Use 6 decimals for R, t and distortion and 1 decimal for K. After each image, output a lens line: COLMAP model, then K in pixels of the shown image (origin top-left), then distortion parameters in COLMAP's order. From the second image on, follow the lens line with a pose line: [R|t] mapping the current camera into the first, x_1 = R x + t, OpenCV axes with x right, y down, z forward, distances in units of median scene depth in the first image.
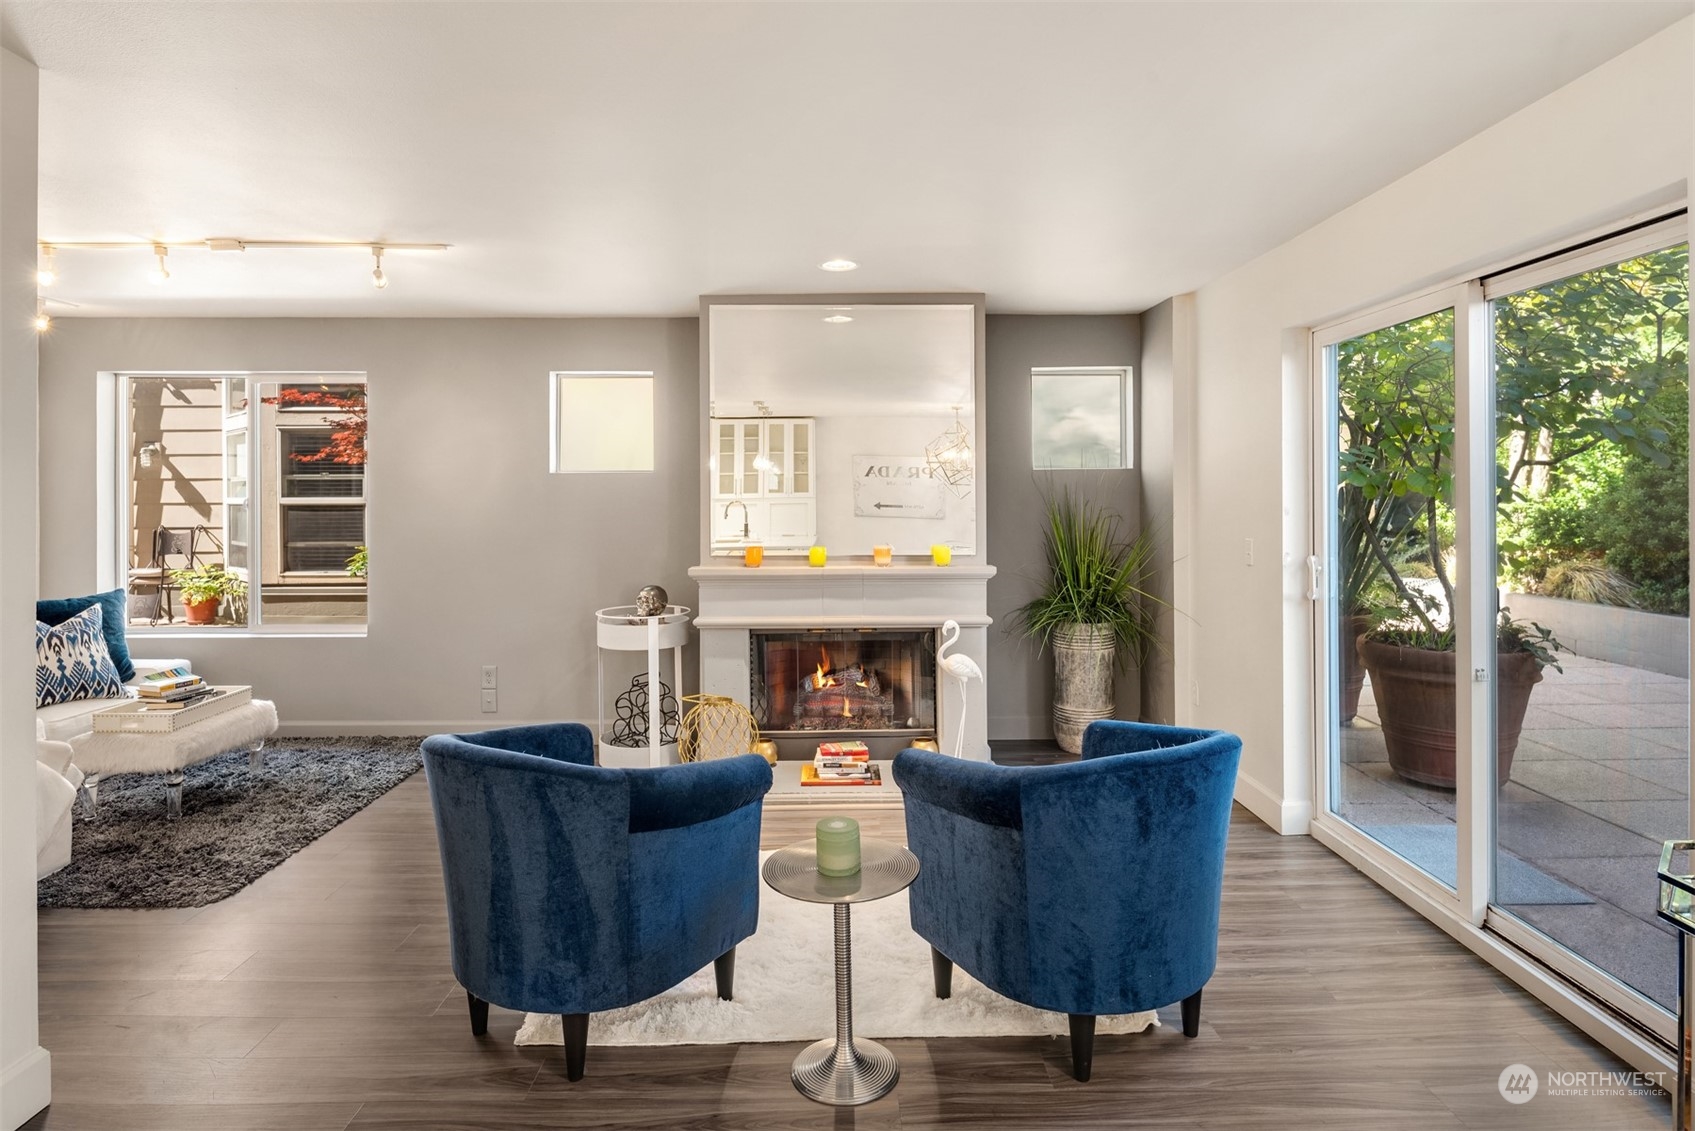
lens RADIAL K [[918.2, 0, 843.8], [0, 918.2, 503.5], [0, 0, 1]] dist [-0.002288, -0.000976]
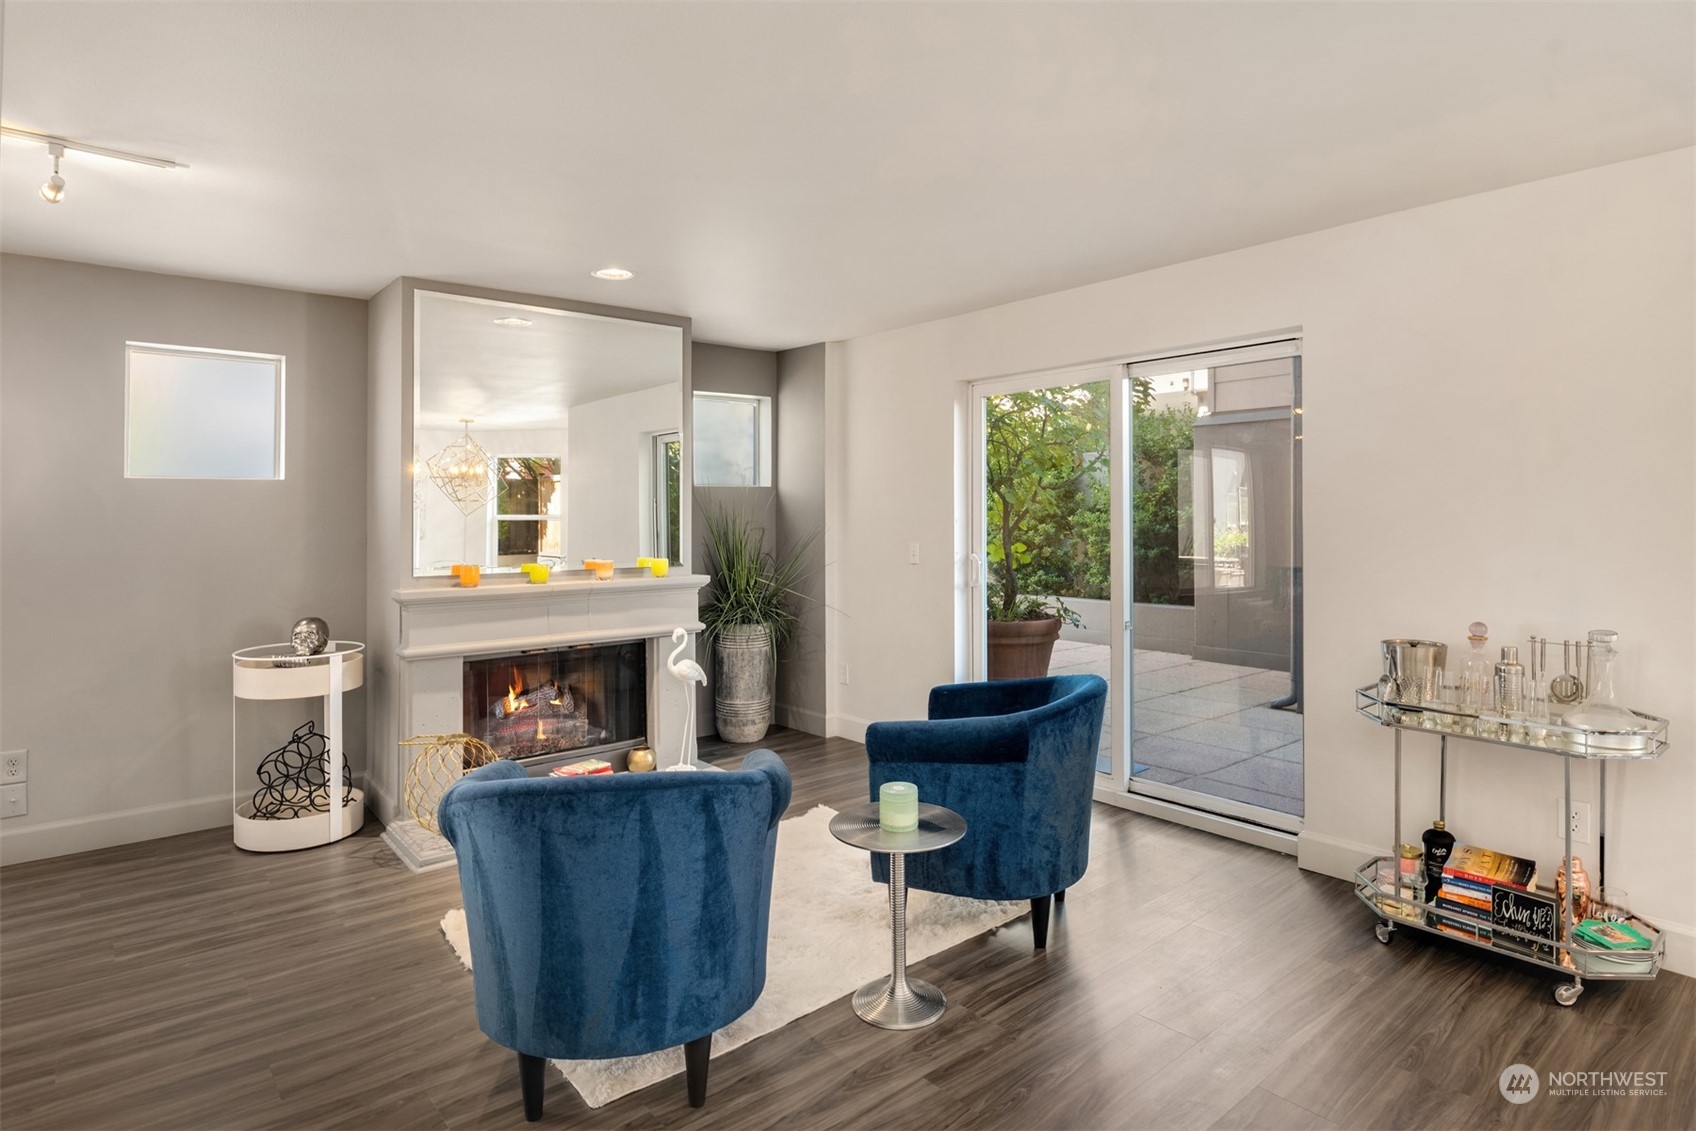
lens RADIAL K [[918.8, 0, 810.5], [0, 918.8, 519.7], [0, 0, 1]] dist [-0.002288, -0.000976]
pose [[0.781191, -0.002601, 0.624287, -0.407686], [0.007419, 0.999959, -0.005118, 0.010441], [-0.624248, 0.008630, 0.781178, 0.086711]]
